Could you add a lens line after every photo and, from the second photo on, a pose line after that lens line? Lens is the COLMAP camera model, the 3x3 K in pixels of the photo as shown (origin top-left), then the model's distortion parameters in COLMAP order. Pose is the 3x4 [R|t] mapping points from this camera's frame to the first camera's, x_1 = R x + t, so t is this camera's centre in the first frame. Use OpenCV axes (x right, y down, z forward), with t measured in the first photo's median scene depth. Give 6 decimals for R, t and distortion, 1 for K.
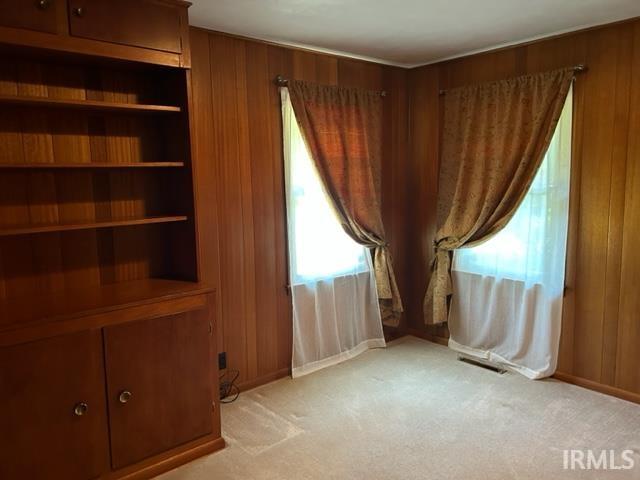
lens RADIAL K [[482.9, 0, 319.9], [0, 482.9, 239.6], [0, 0, 1]] dist [0.051748, -0.059216]
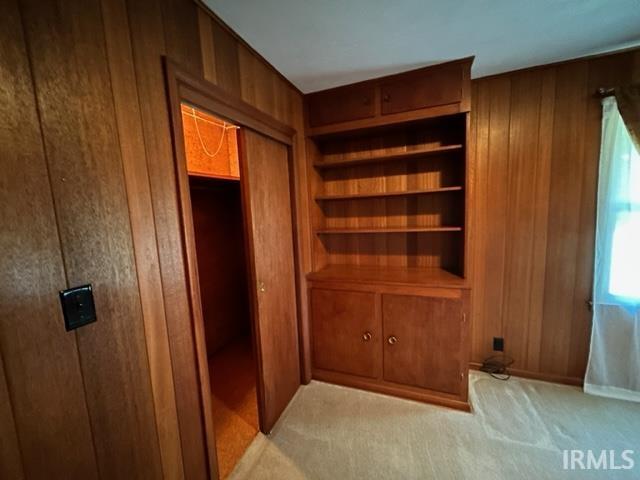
lens RADIAL K [[259.1, 0, 320.0], [0, 259.1, 241.5], [0, 0, 1]] dist [-0.000560, 0.000295]
pose [[0.475898, 0.106205, -0.873065, 0.157518], [-0.073623, 0.994009, 0.080786, -0.038700], [0.876414, 0.025832, 0.480866, 0.323578]]
